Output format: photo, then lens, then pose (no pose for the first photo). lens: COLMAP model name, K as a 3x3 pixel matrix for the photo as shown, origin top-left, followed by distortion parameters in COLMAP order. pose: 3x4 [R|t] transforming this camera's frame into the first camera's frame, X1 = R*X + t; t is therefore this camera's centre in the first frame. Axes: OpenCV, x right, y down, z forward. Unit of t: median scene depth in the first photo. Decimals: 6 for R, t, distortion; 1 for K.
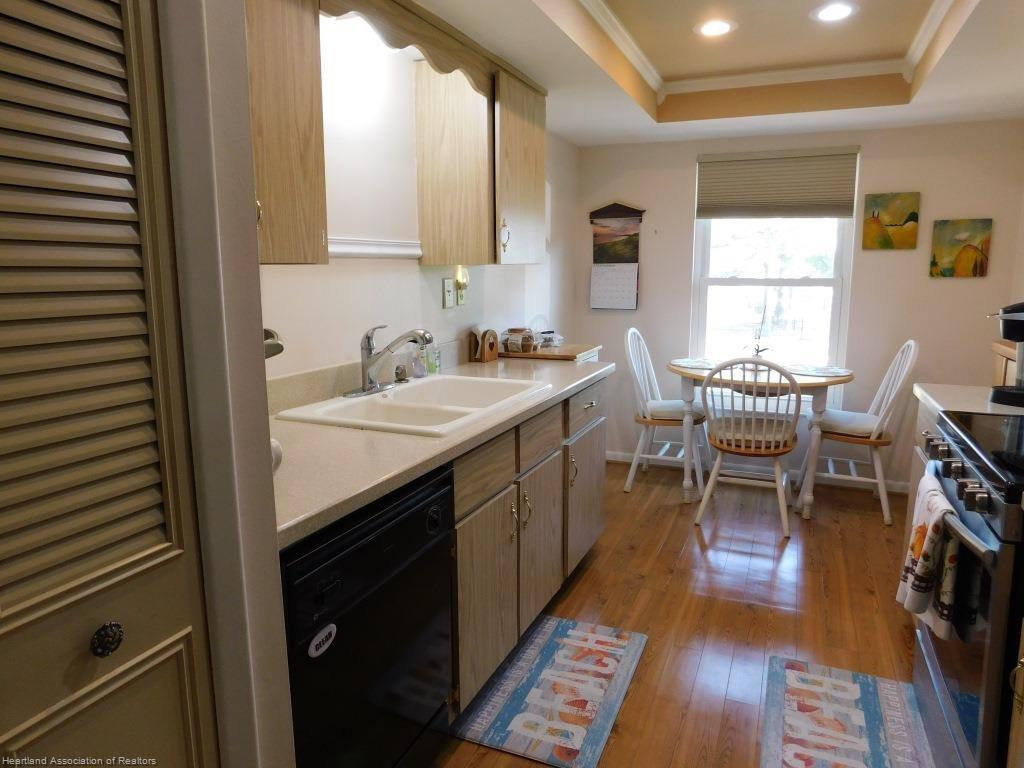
lens RADIAL K [[679.8, 0, 514.3], [0, 679.8, 381.3], [0, 0, 1]] dist [-0.068267, 0.059688]
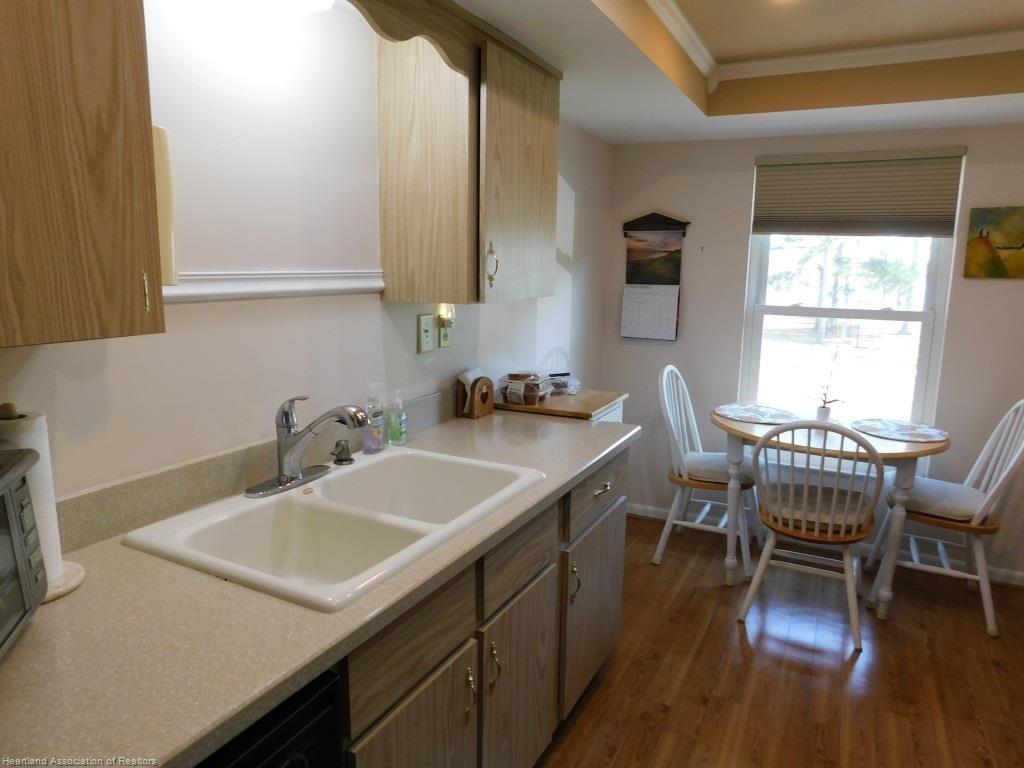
lens RADIAL K [[679.8, 0, 514.7], [0, 679.8, 381.2], [0, 0, 1]] dist [-0.068267, 0.059688]
pose [[0.997464, 0.030249, -0.064426, 0.064203], [-0.029912, 0.999533, 0.006191, -0.095315], [0.064583, -0.004248, 0.997903, 0.264509]]
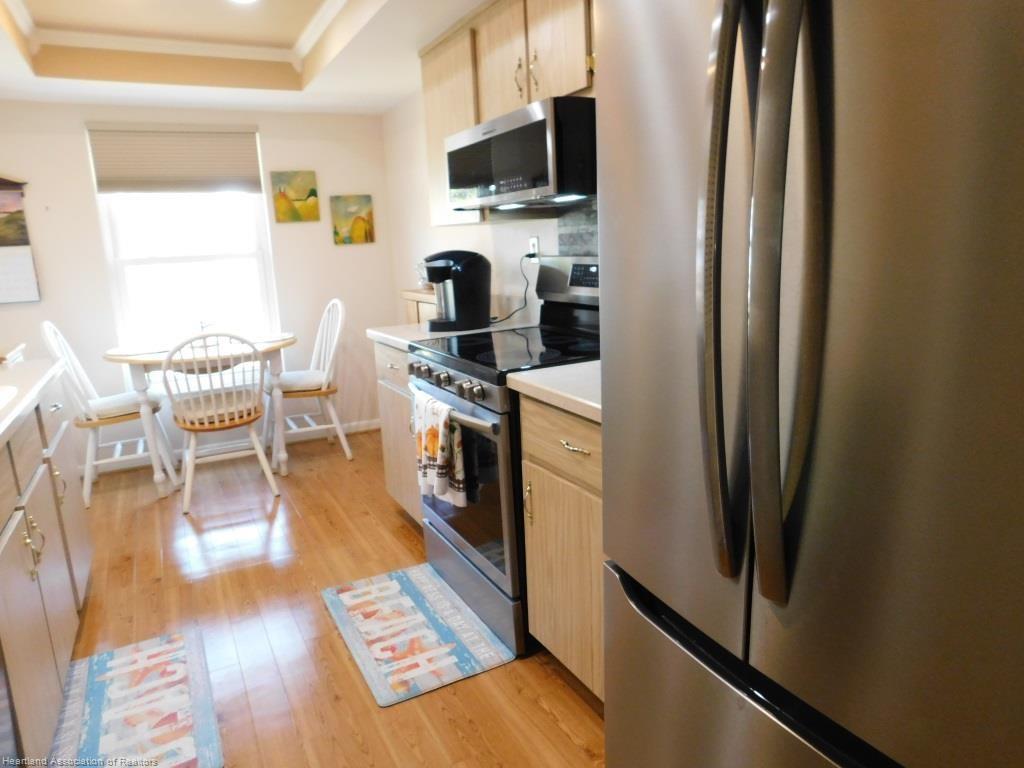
lens RADIAL K [[679.8, 0, 513.6], [0, 679.8, 380.1], [0, 0, 1]] dist [-0.068267, 0.059688]
pose [[0.630237, -0.185083, 0.754020, -0.163068], [0.170682, 0.980441, 0.097998, 0.018527], [-0.757410, 0.066936, 0.649500, 0.026445]]
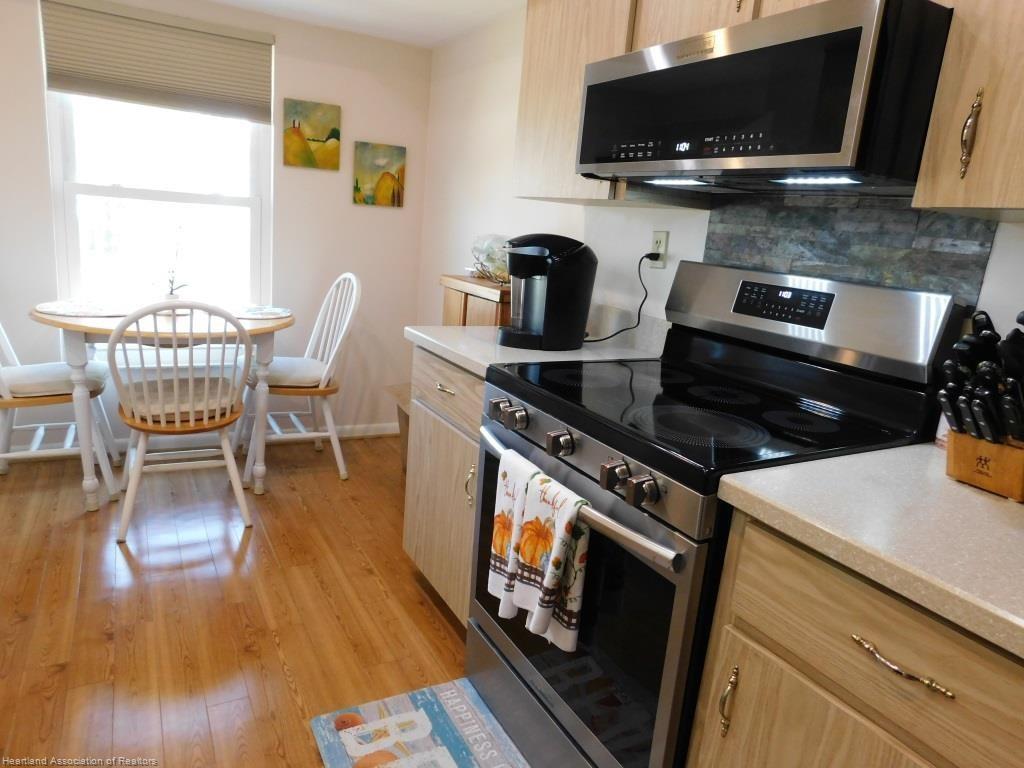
lens RADIAL K [[679.8, 0, 513.6], [0, 679.8, 380.8], [0, 0, 1]] dist [-0.068267, 0.059688]
pose [[0.610499, -0.125033, 0.782086, -0.001843], [0.042162, 0.991191, 0.125551, -0.031466], [-0.790894, -0.043675, 0.610393, 0.364113]]
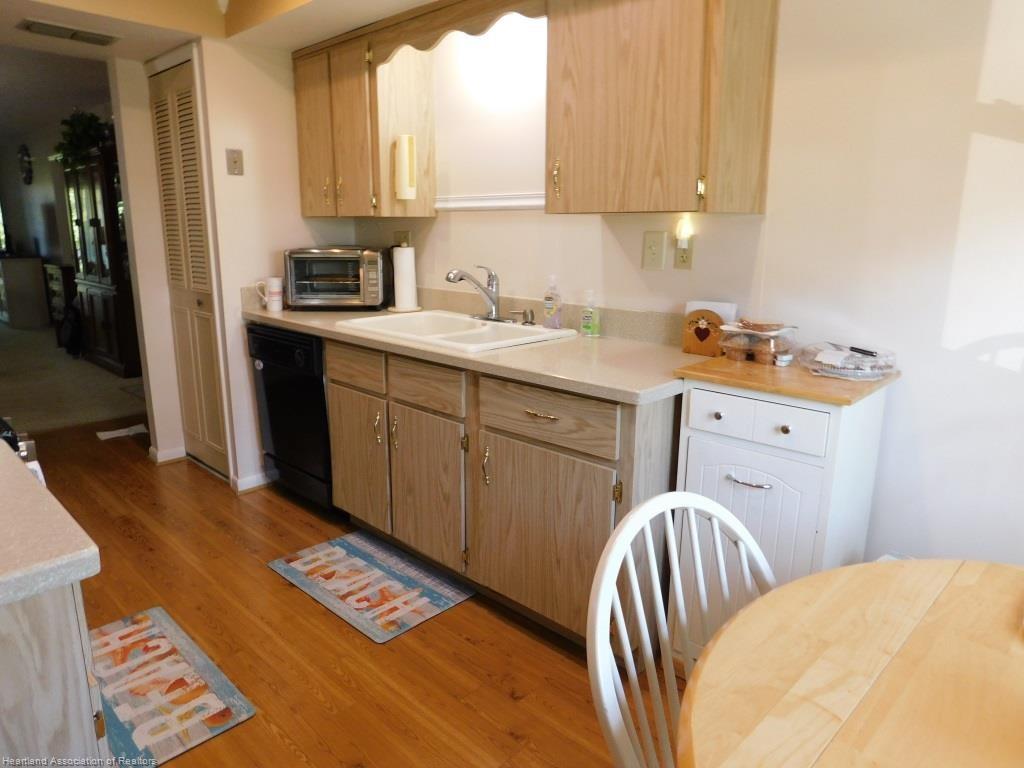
lens RADIAL K [[679.8, 0, 511.5], [0, 679.8, 379.1], [0, 0, 1]] dist [-0.068267, 0.059688]
pose [[-0.365700, 0.205688, -0.907720, 0.824469], [-0.154900, 0.948223, 0.277272, -0.207529], [0.917752, 0.242005, -0.314904, 1.298119]]
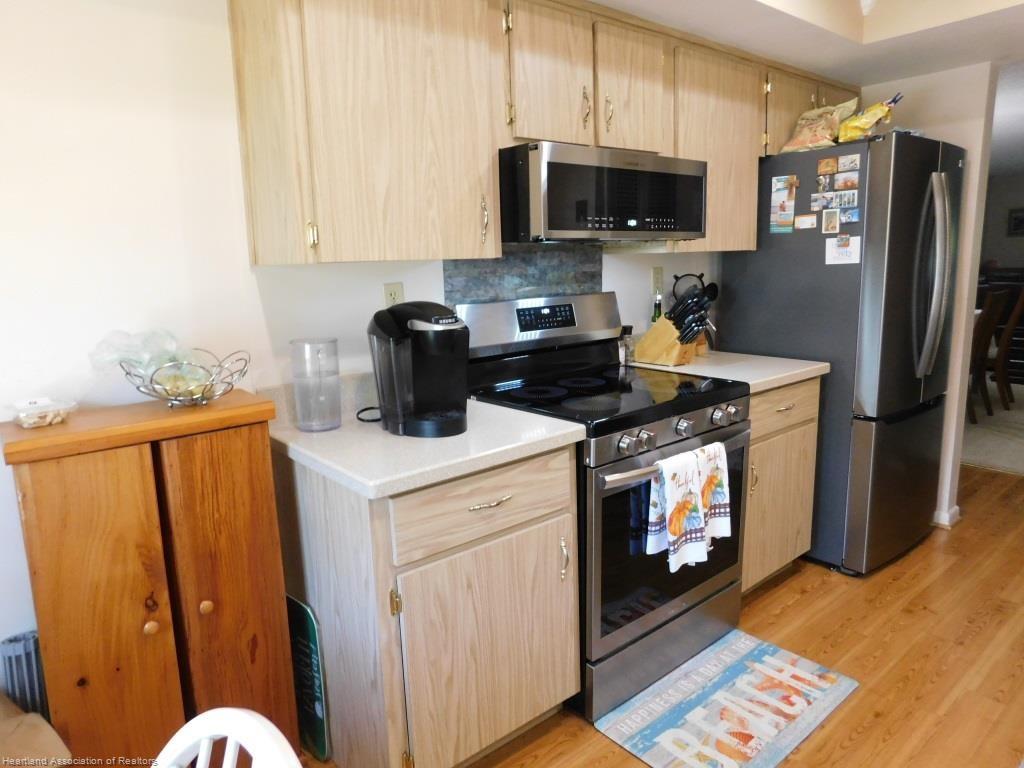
lens RADIAL K [[679.8, 0, 511.8], [0, 679.8, 380.6], [0, 0, 1]] dist [-0.068267, 0.059688]
pose [[-0.891110, -0.055833, 0.450340, 0.266090], [0.101442, 0.942778, 0.317614, -0.234844], [-0.442304, 0.328712, -0.834455, 1.388670]]
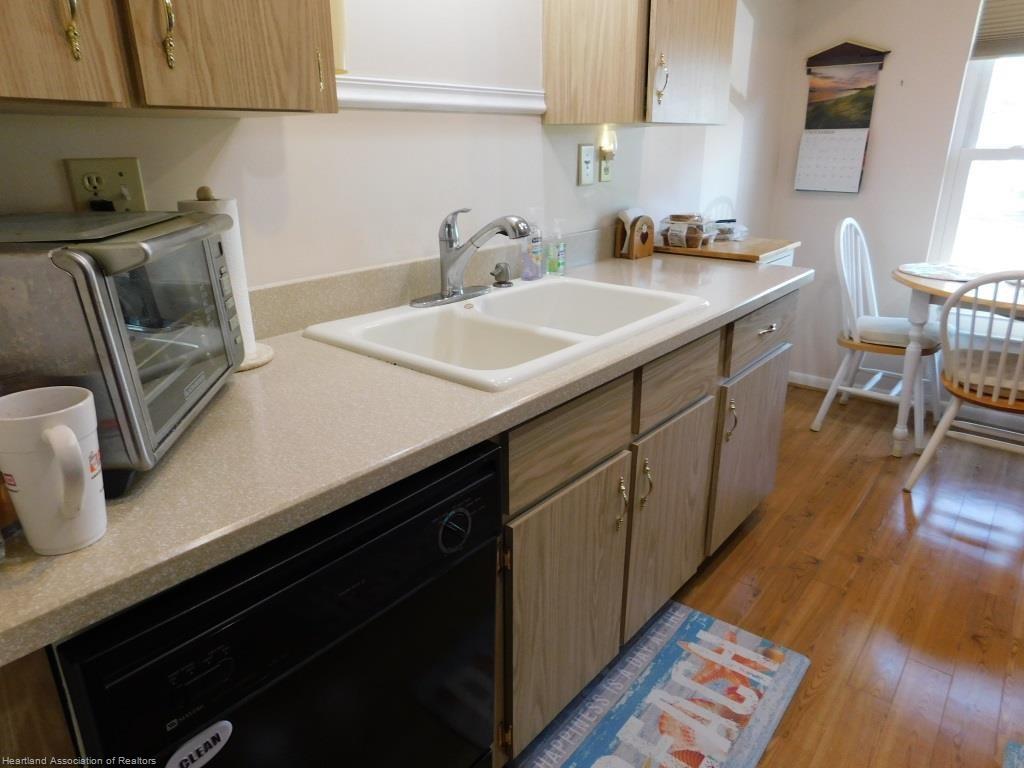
lens RADIAL K [[679.8, 0, 514.7], [0, 679.8, 380.7], [0, 0, 1]] dist [-0.068267, 0.059688]
pose [[0.958881, 0.093651, -0.267912, 0.056064], [-0.045600, 0.982562, 0.180257, -0.030493], [0.280121, -0.160628, 0.946431, 0.268973]]
